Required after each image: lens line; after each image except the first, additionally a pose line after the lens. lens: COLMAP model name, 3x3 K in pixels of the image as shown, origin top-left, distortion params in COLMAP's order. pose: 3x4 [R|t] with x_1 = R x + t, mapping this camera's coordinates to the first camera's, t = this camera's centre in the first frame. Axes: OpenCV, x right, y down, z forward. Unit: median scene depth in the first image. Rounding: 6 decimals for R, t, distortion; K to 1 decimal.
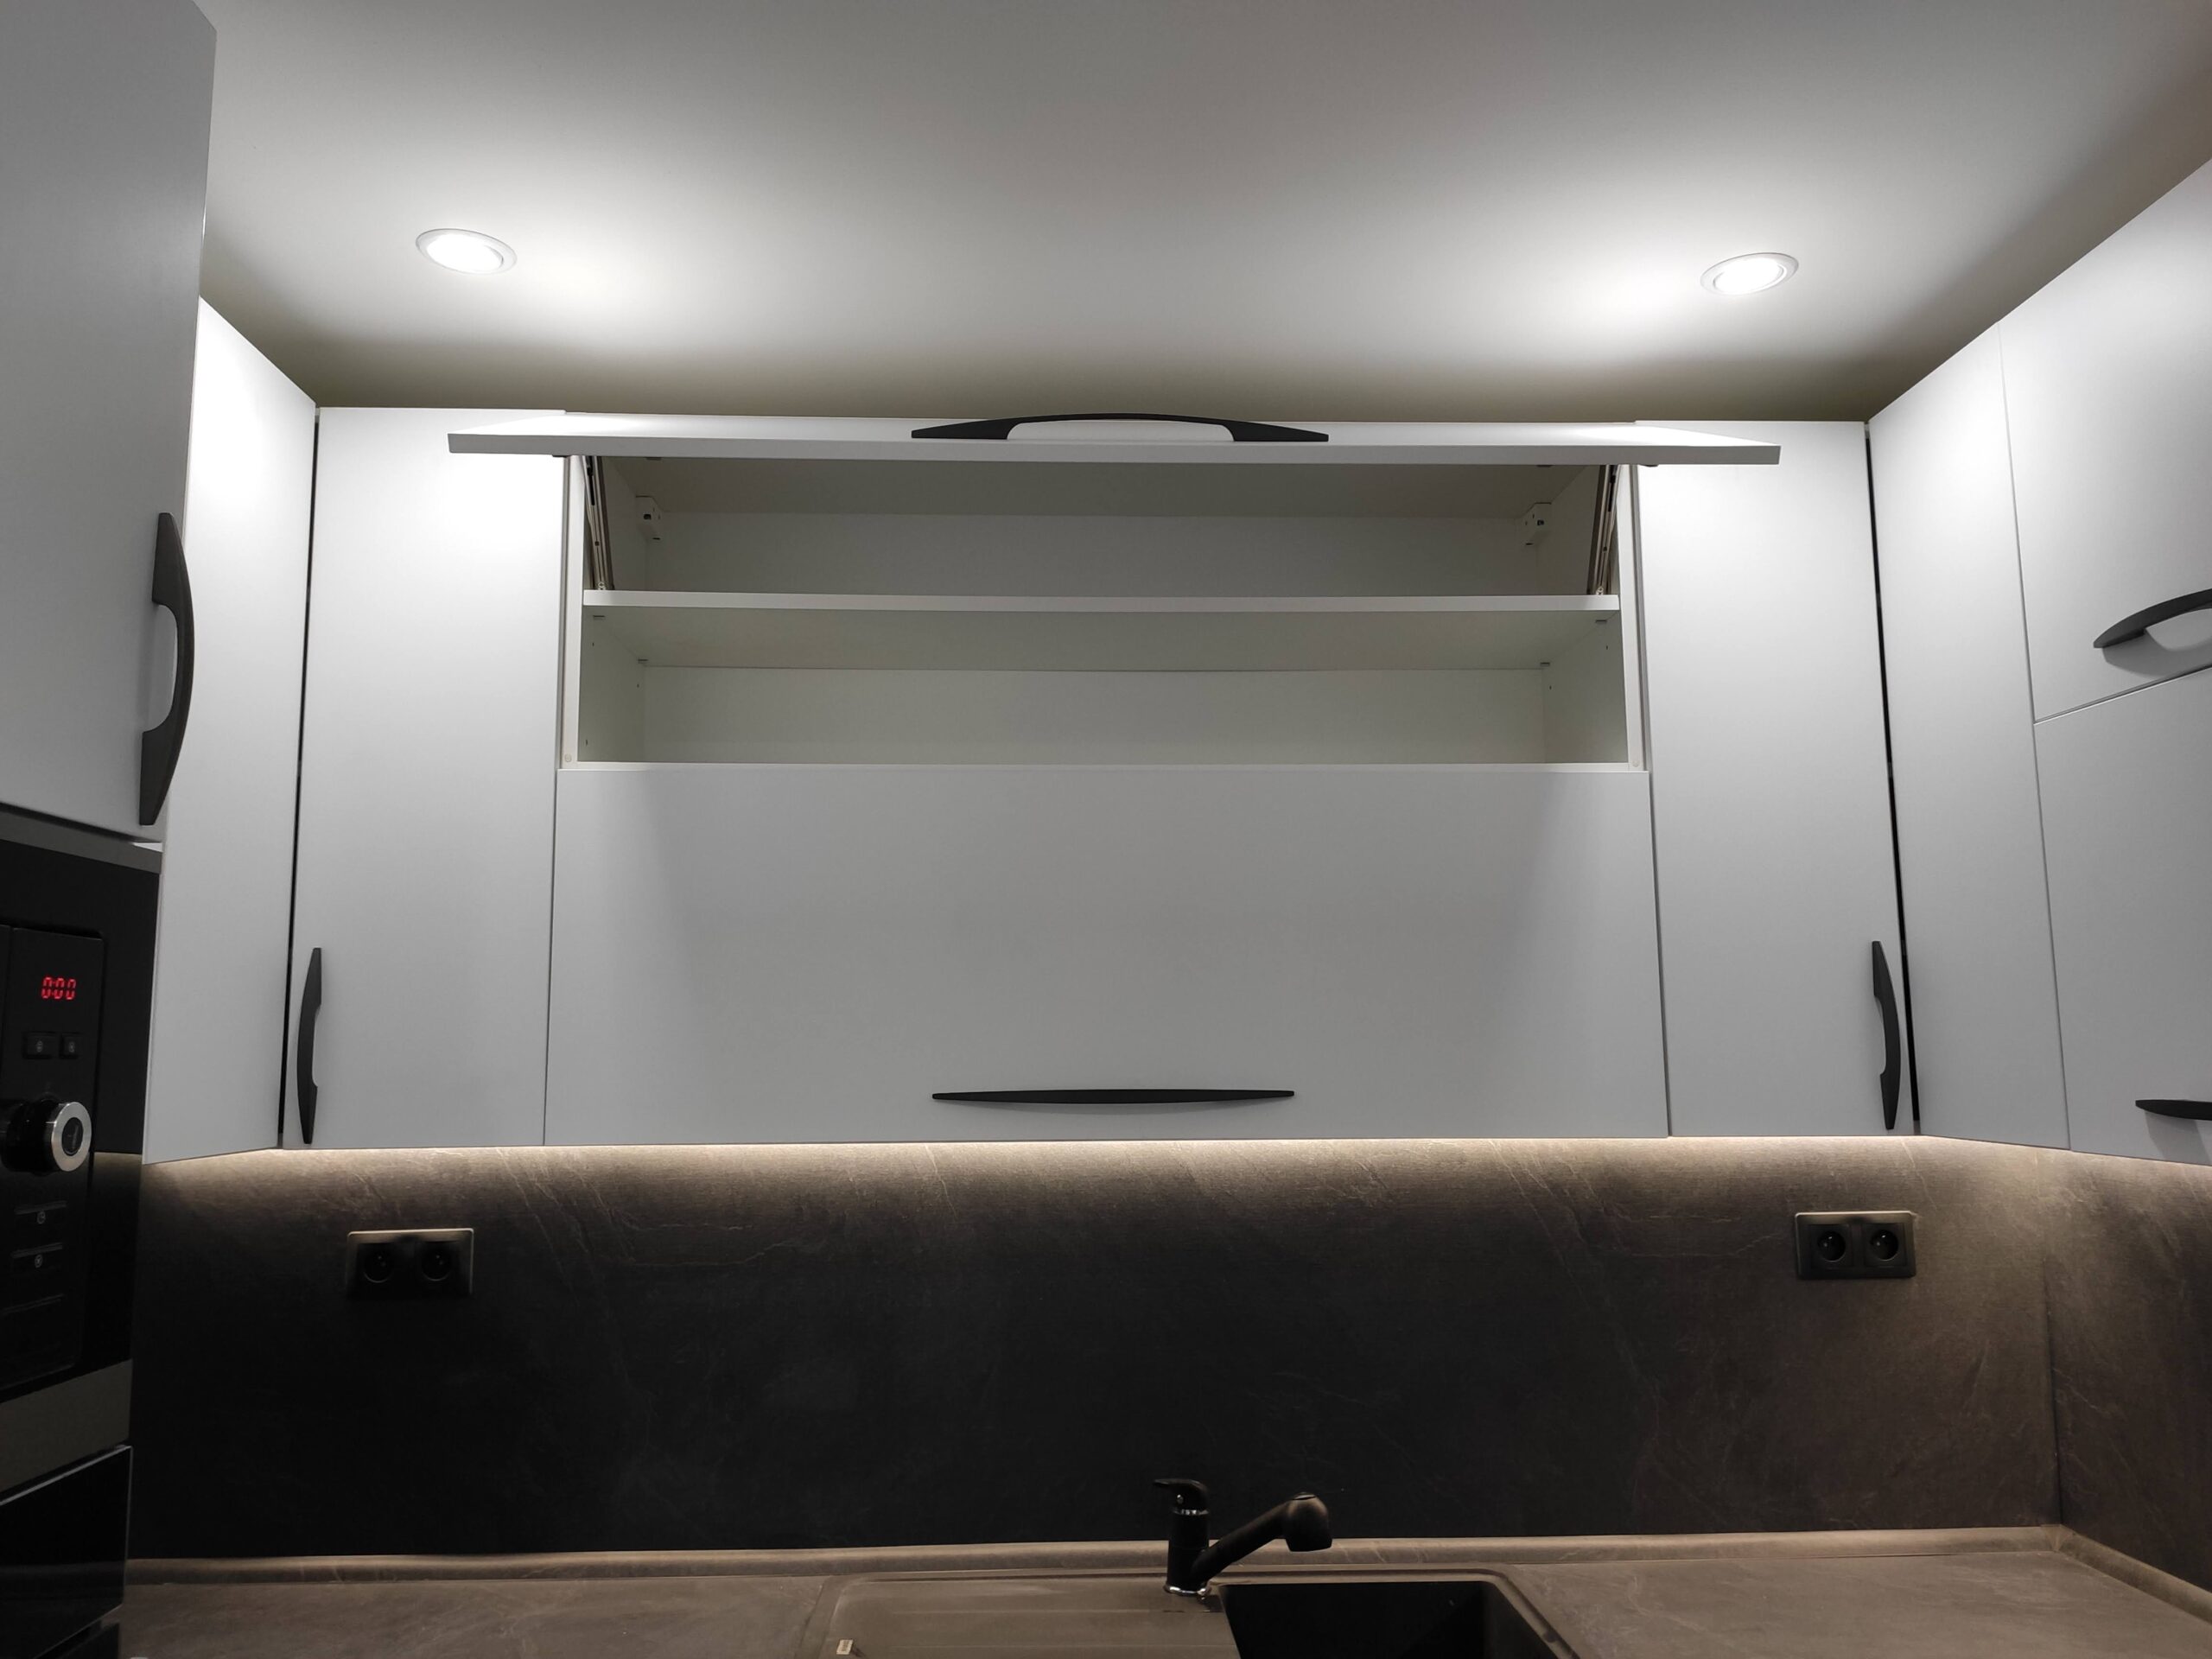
lens RADIAL K [[1644.1, 0, 1097.0], [0, 1644.1, 845.8], [0, 0, 1]] dist [0.086182, -0.119280]
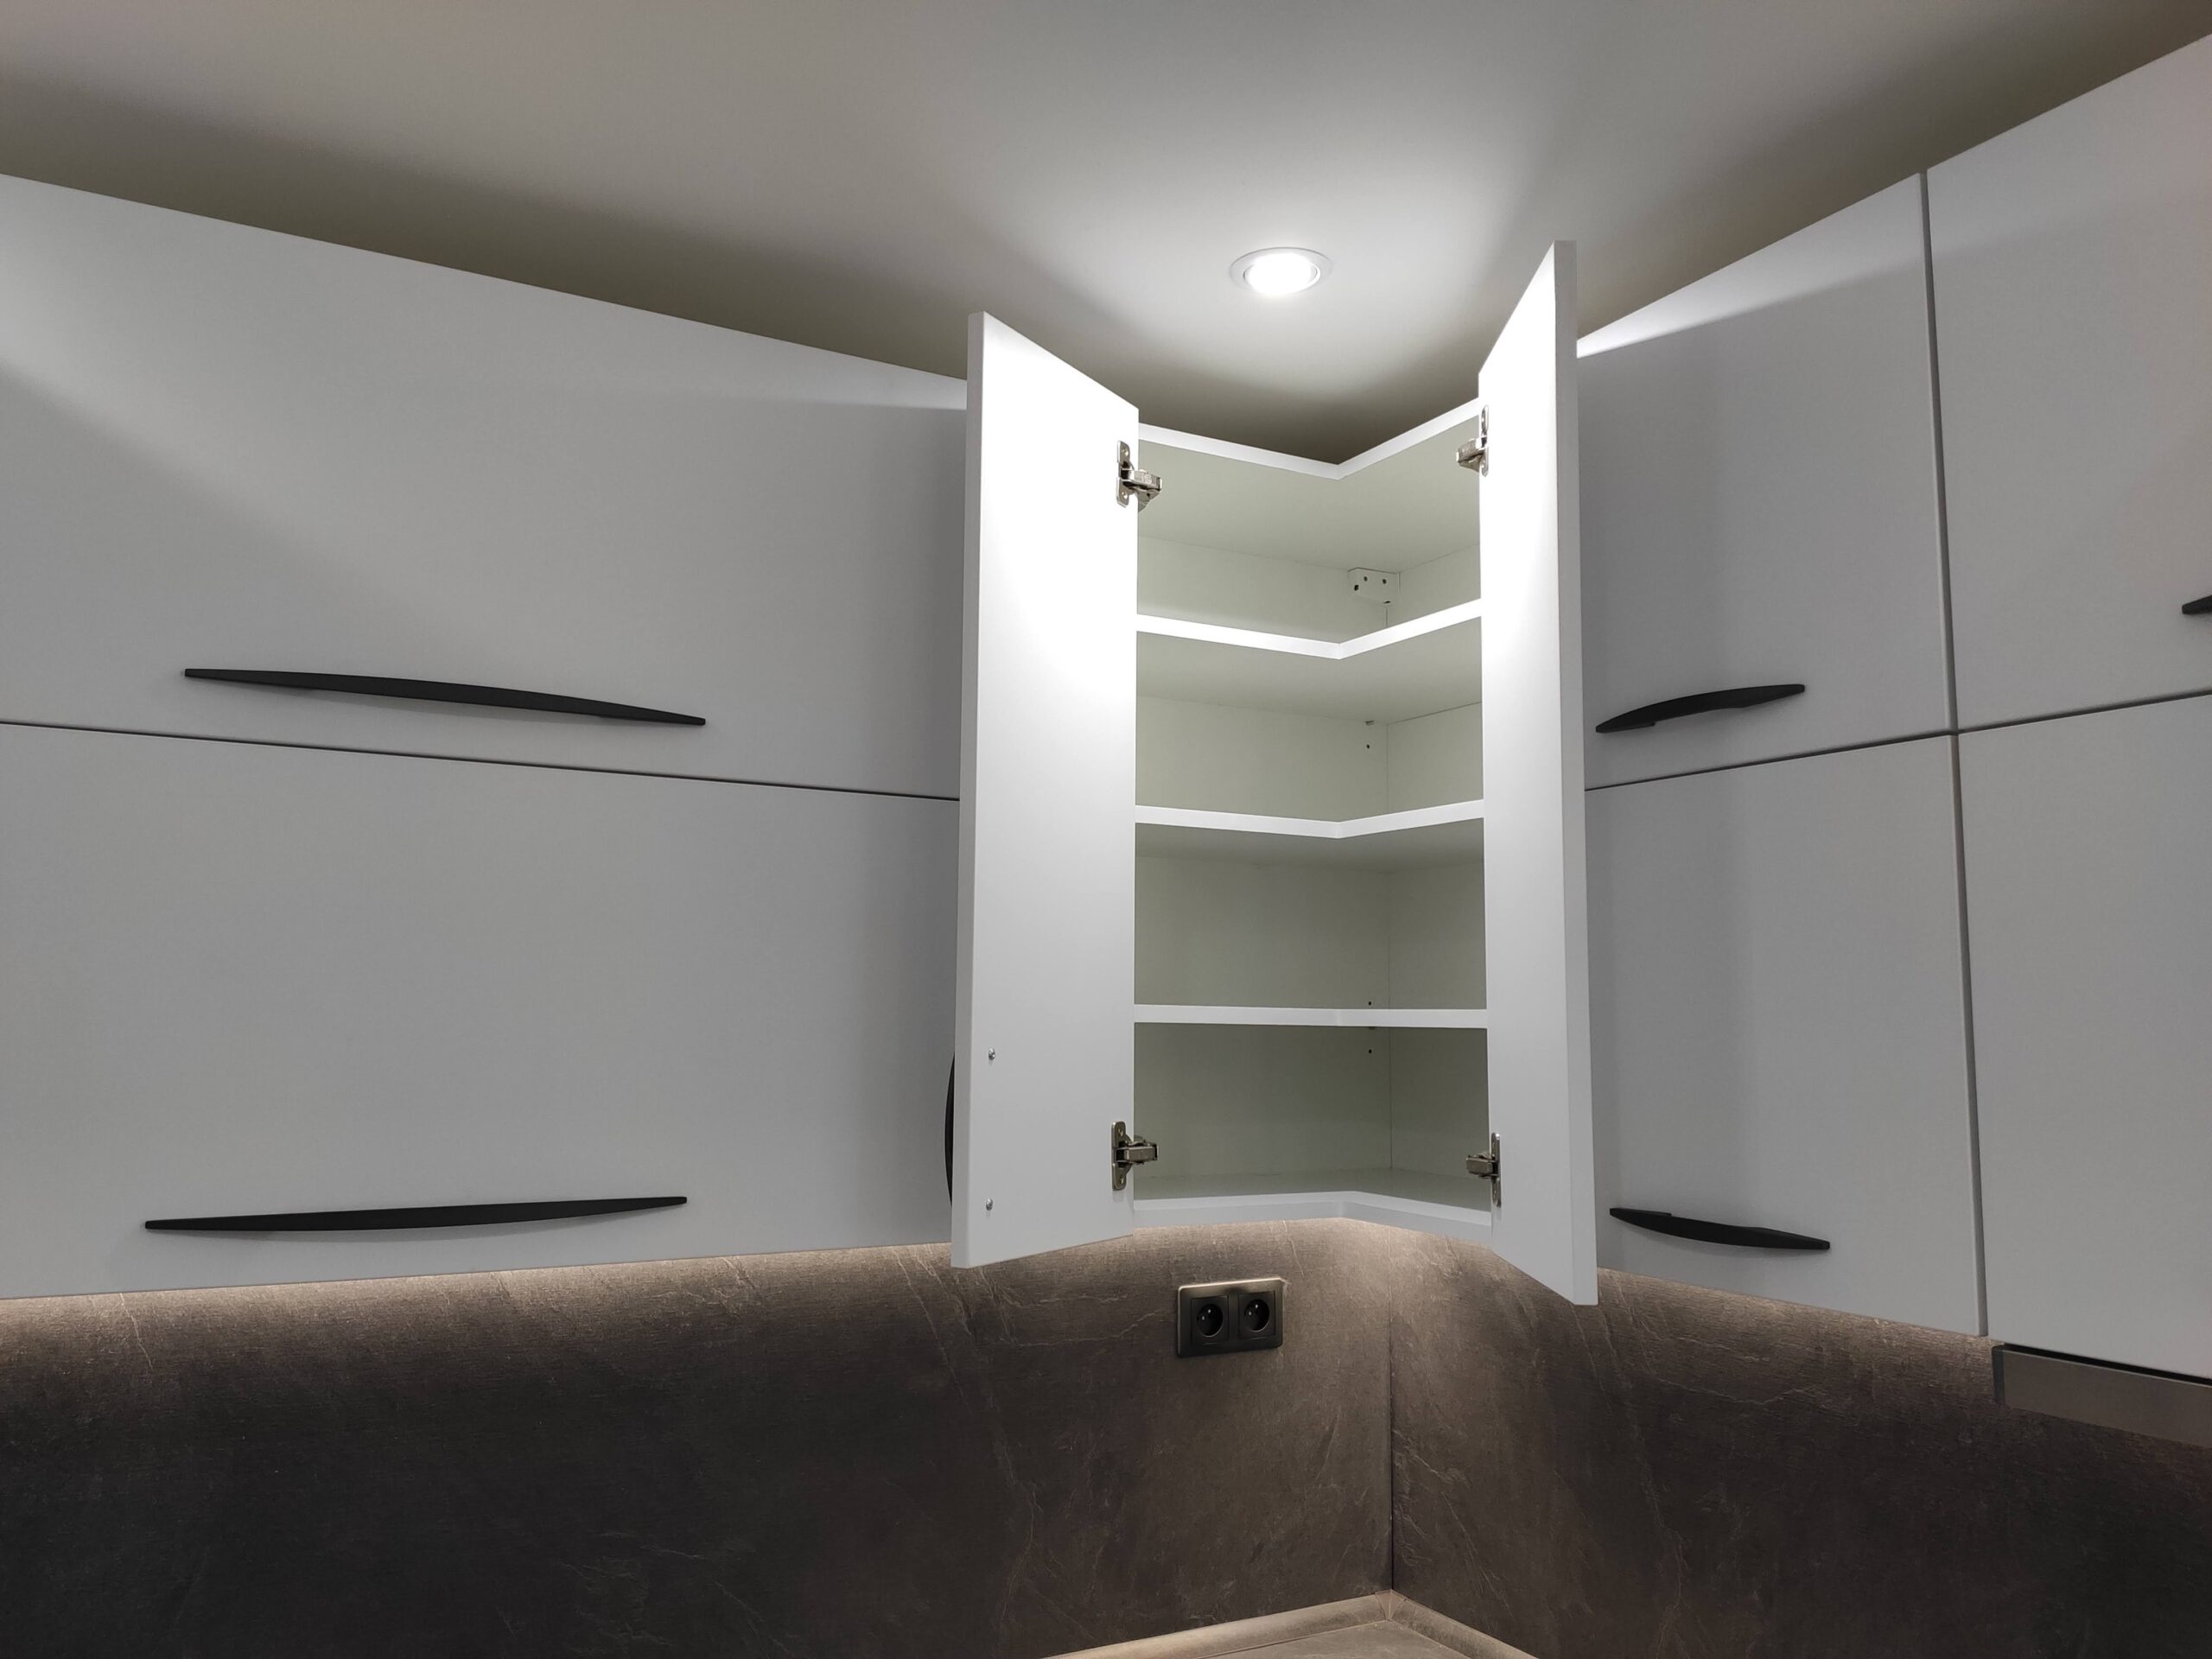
lens RADIAL K [[1658.0, 0, 1105.6], [0, 1658.0, 829.8], [0, 0, 1]] dist [0.091604, -0.141142]
pose [[0.892637, 0.068065, 0.445608, -0.057150], [-0.070896, 0.997430, -0.010336, -0.025268], [-0.445167, -0.022366, 0.895168, 0.184973]]
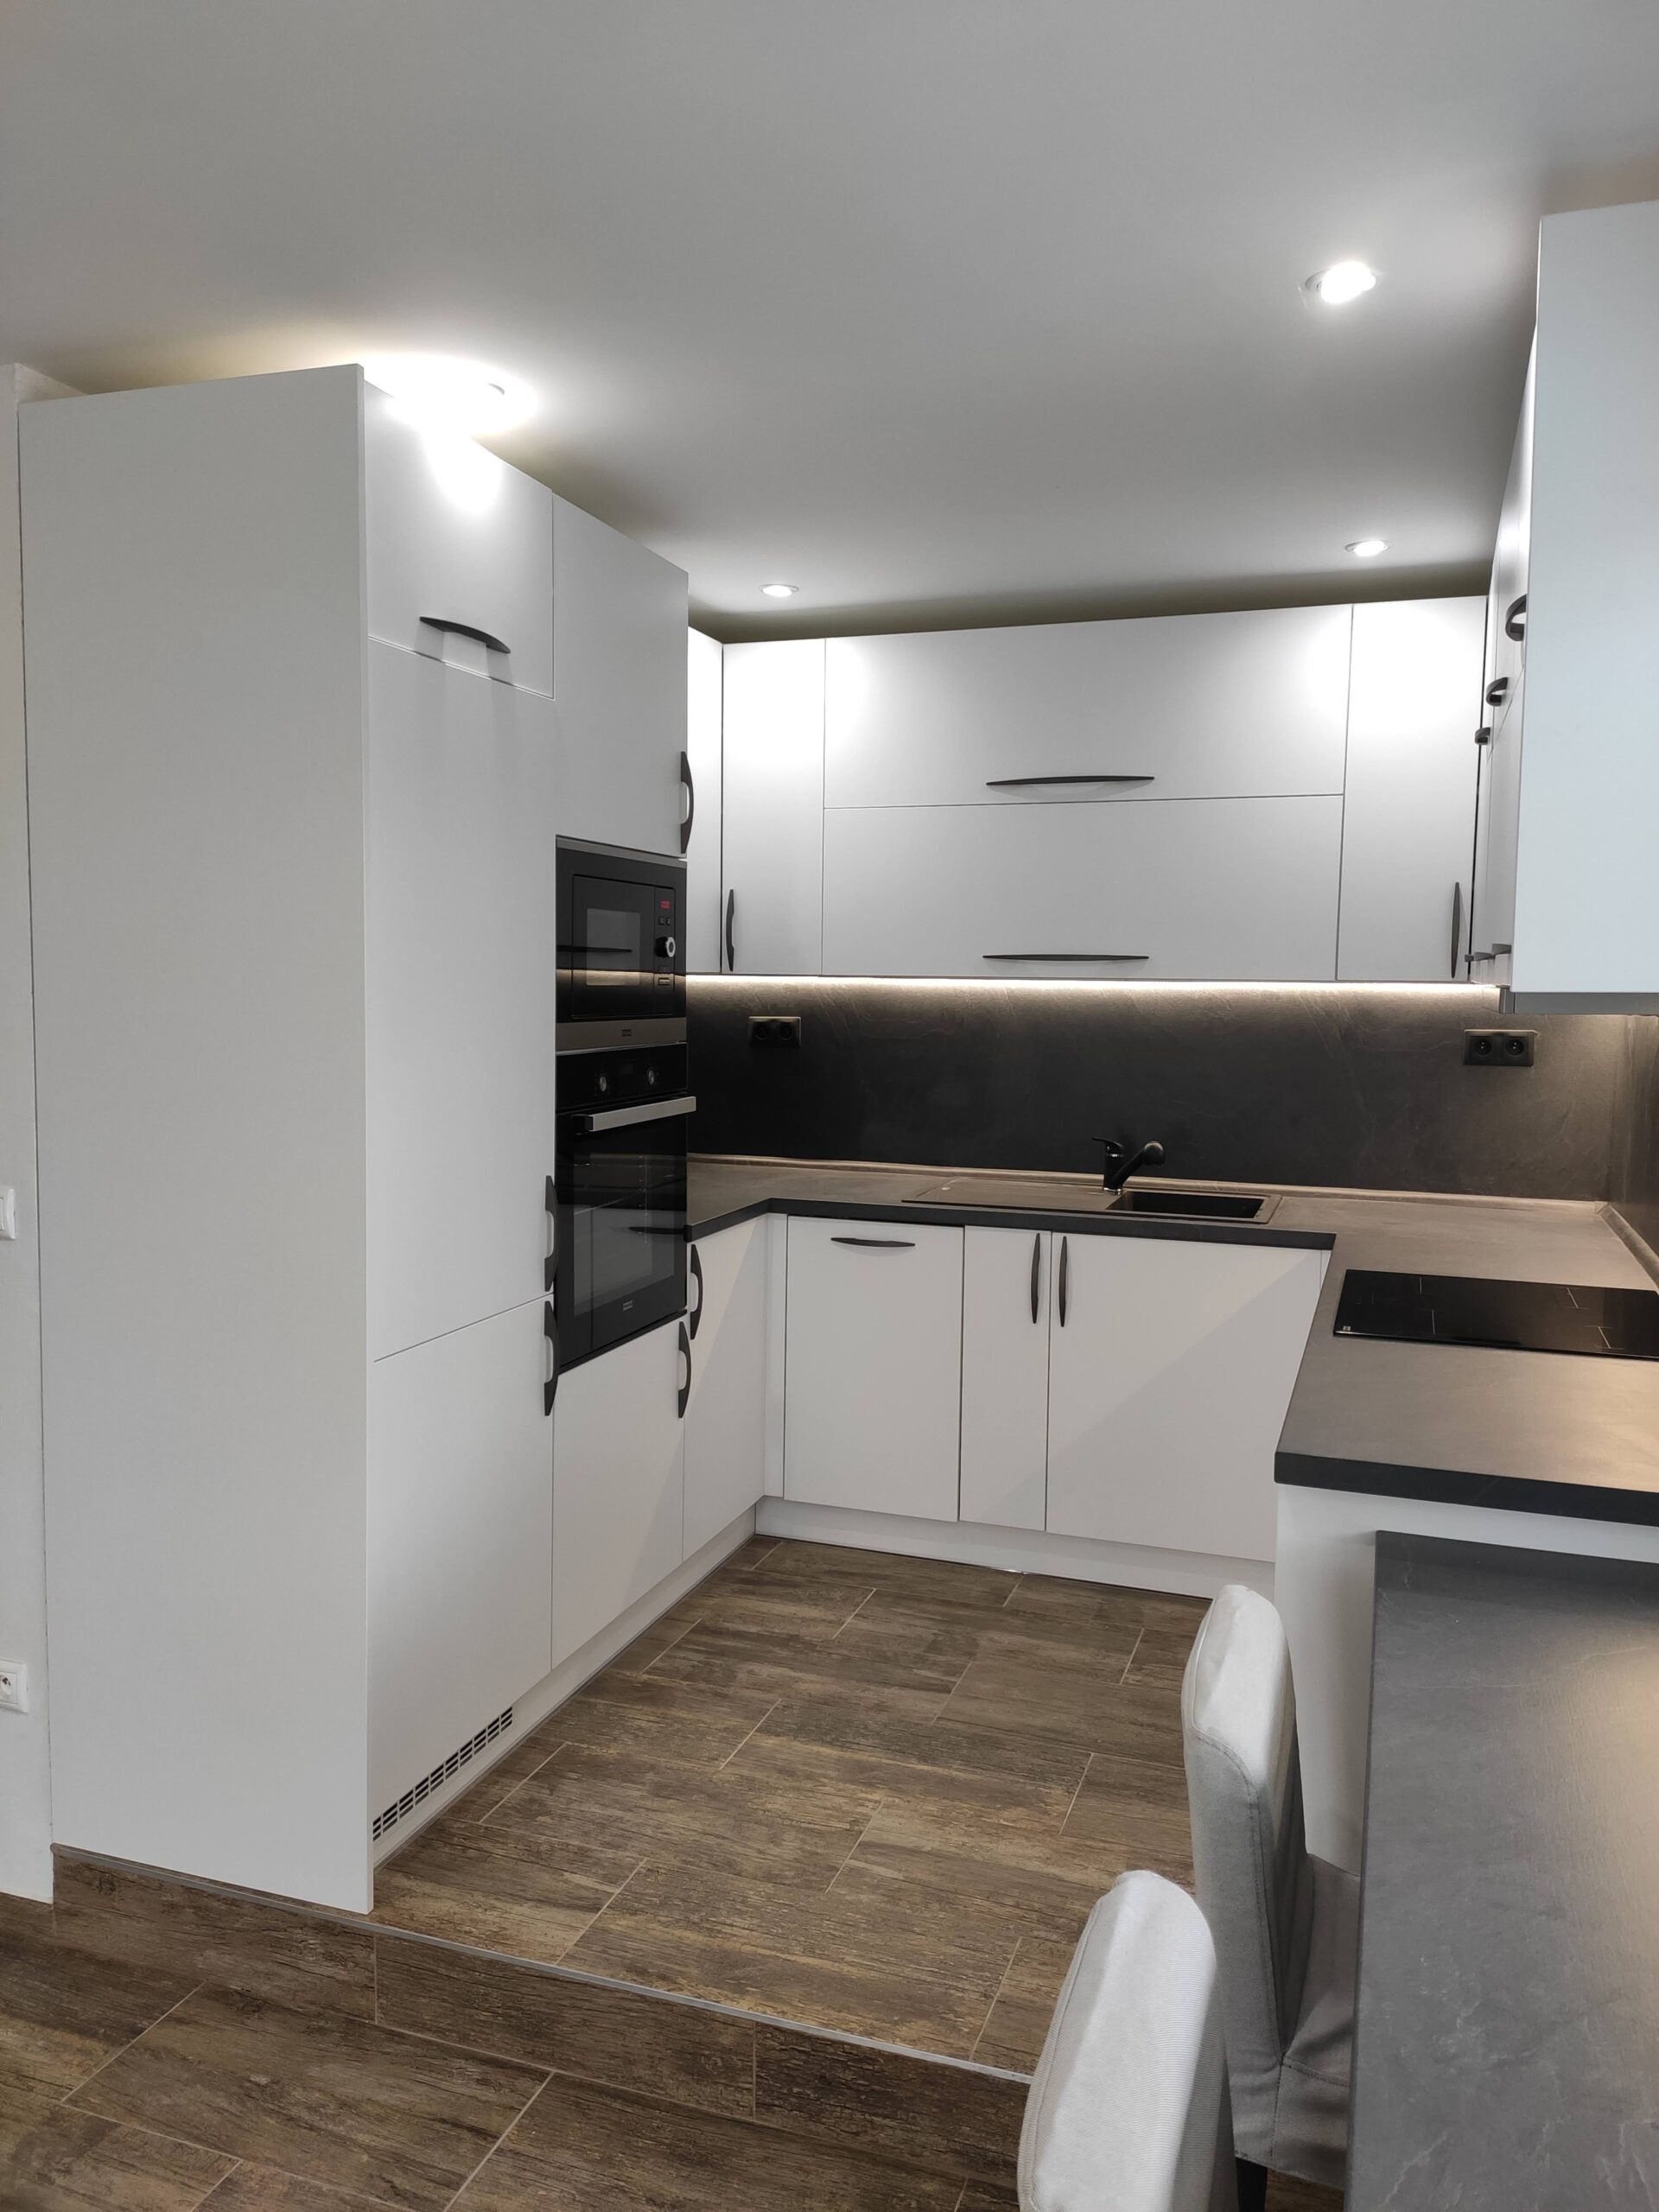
lens RADIAL K [[1658.0, 0, 829.5], [0, 1658.0, 1106.0], [0, 0, 1]] dist [0.091604, -0.141142]
pose [[0.930120, 0.047782, -0.364134, 0.456507], [0.026678, 0.980090, 0.196752, -0.082188], [0.366285, -0.192717, 0.910327, -0.983896]]
